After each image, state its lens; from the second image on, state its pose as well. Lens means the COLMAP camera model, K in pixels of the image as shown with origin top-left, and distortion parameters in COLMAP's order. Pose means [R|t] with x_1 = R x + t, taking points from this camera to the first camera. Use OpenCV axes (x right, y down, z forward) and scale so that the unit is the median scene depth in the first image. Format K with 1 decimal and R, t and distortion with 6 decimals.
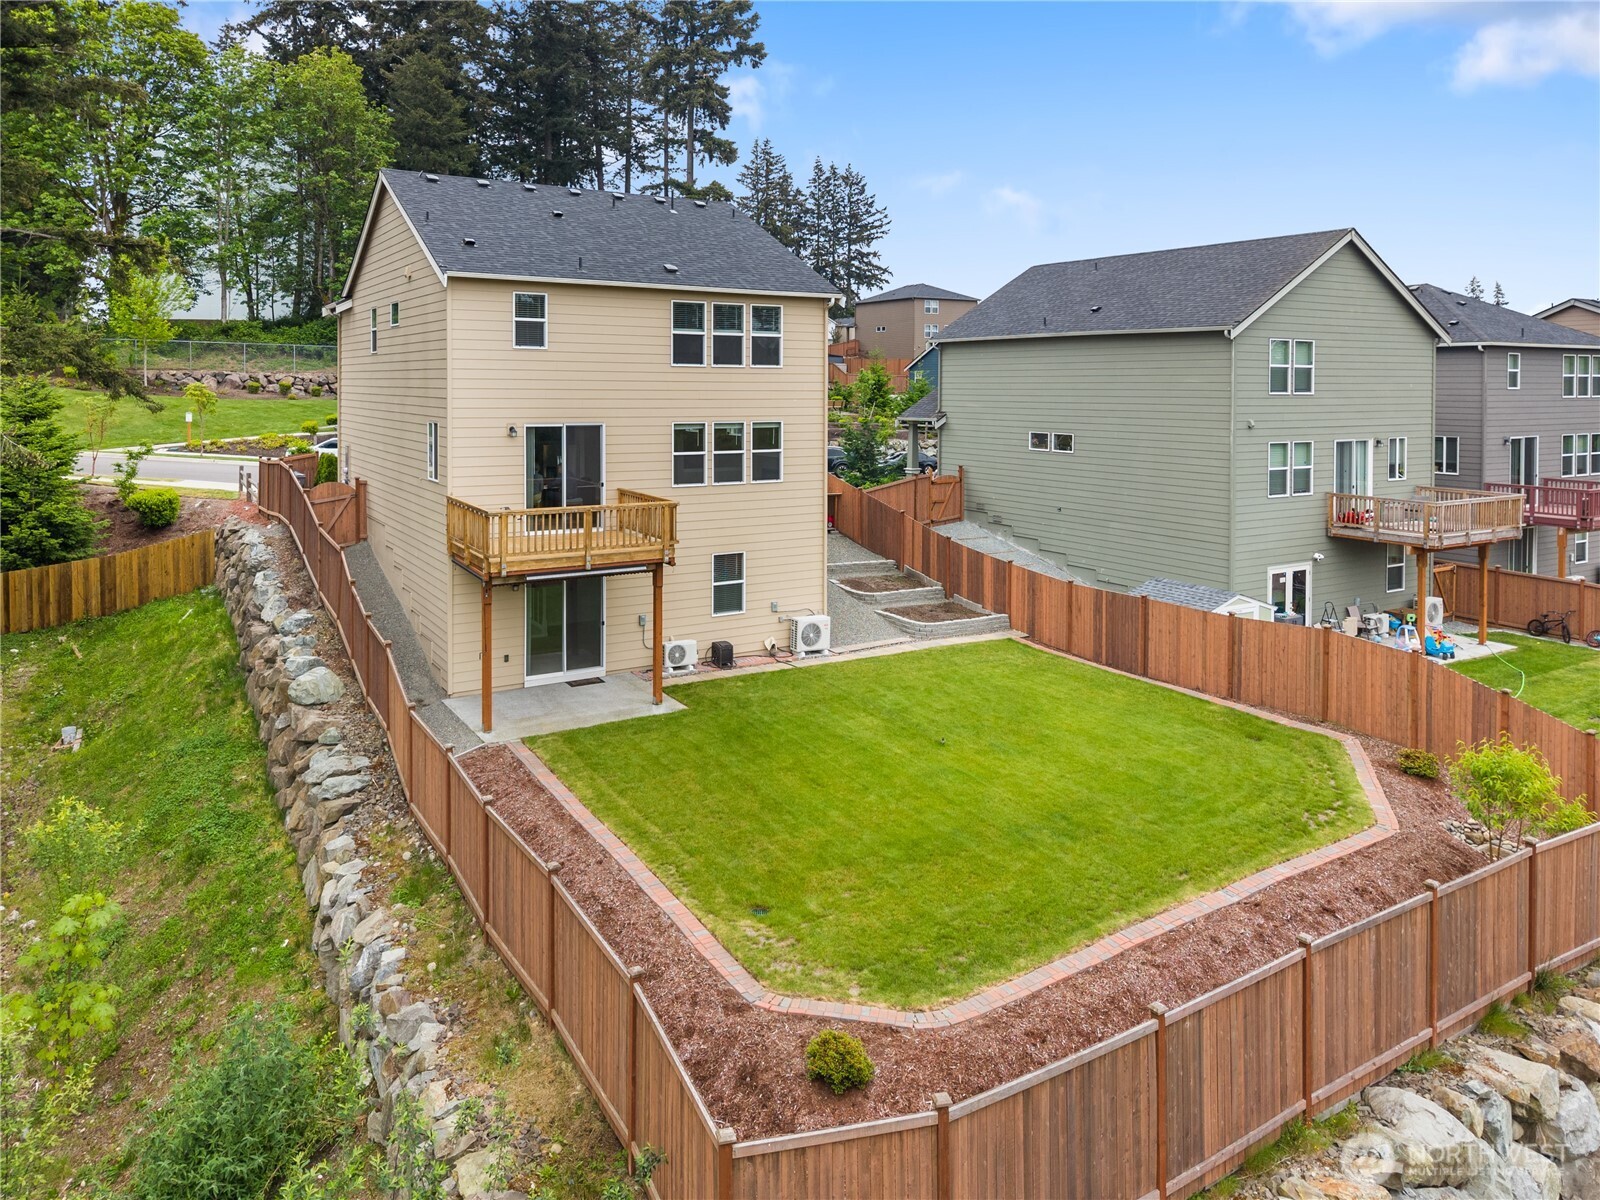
lens RADIAL K [[1119.8, 0, 842.5], [0, 1119.8, 442.3], [0, 0, 1]] dist [-0.000870, -0.004058]
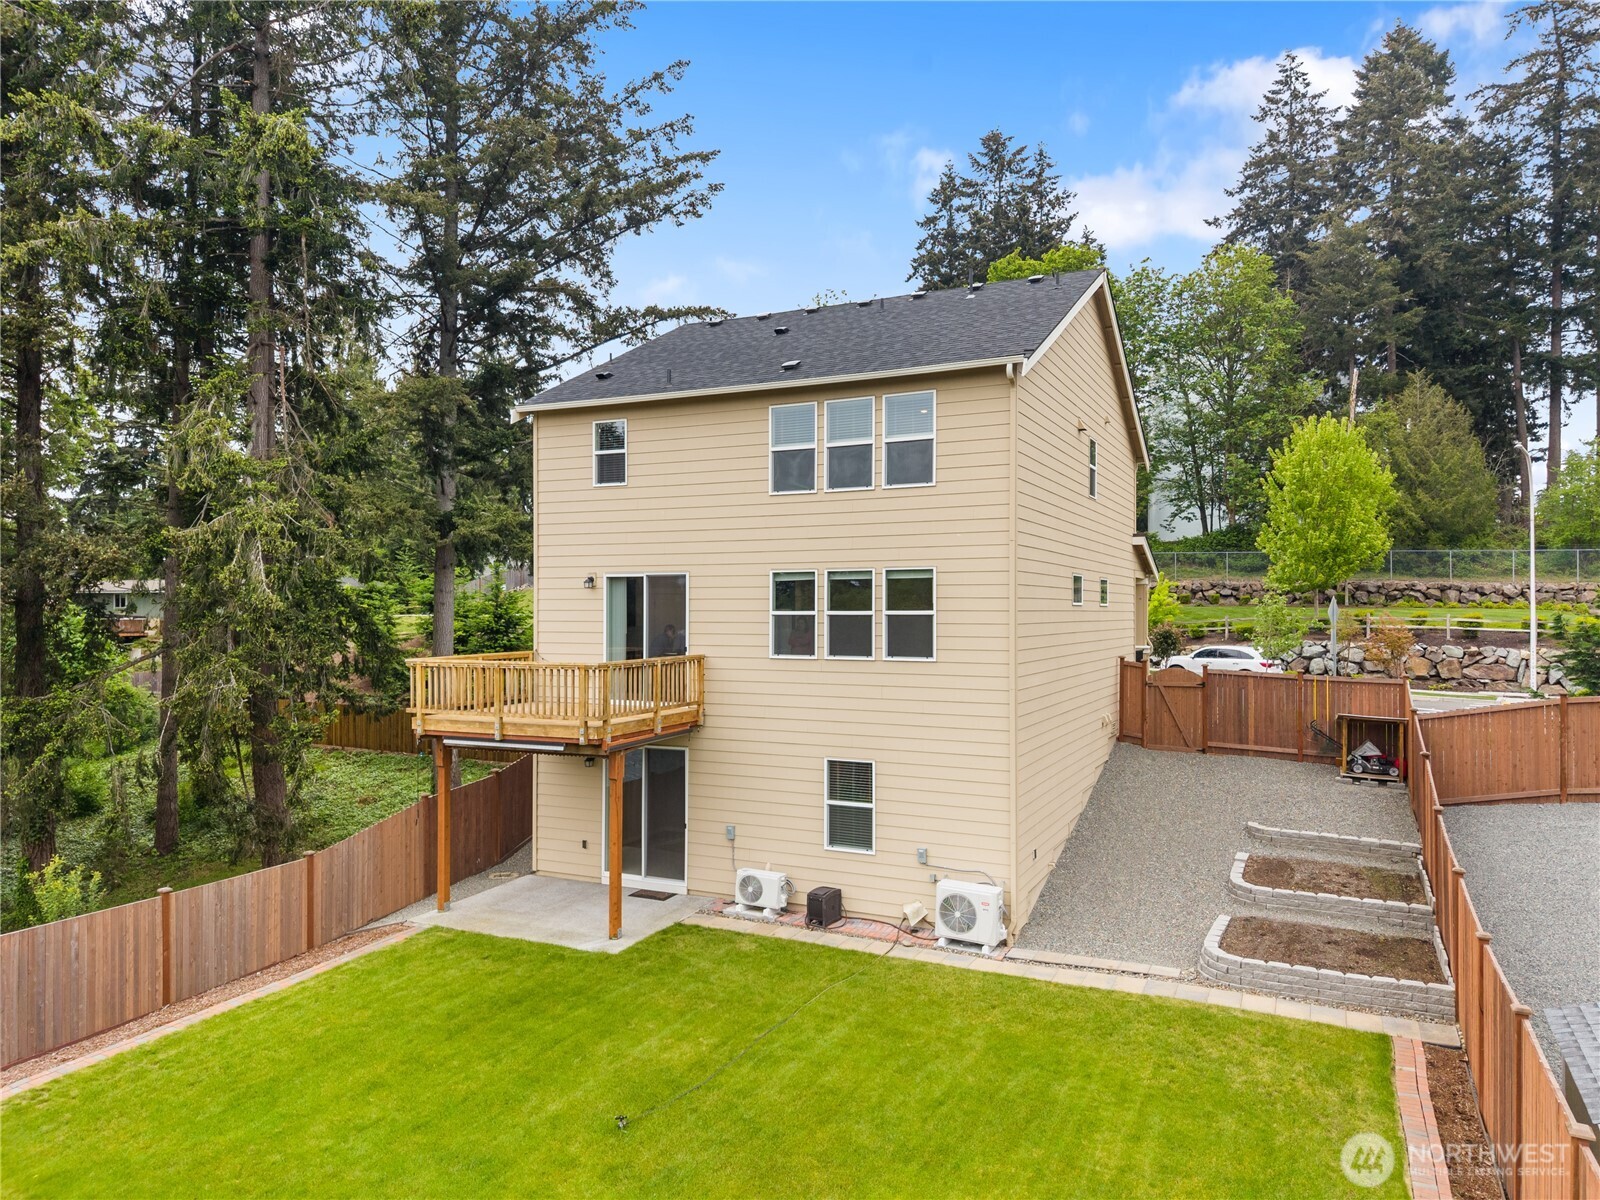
lens RADIAL K [[1079.9, 0, 804.4], [0, 1079.9, 587.3], [0, 0, 1]] dist [0.007632, -0.003040]
pose [[0.509649, -0.026917, -0.859961, 0.459502], [-0.038374, 0.997805, -0.053974, 0.030201], [0.859526, 0.060508, 0.507498, 0.641912]]
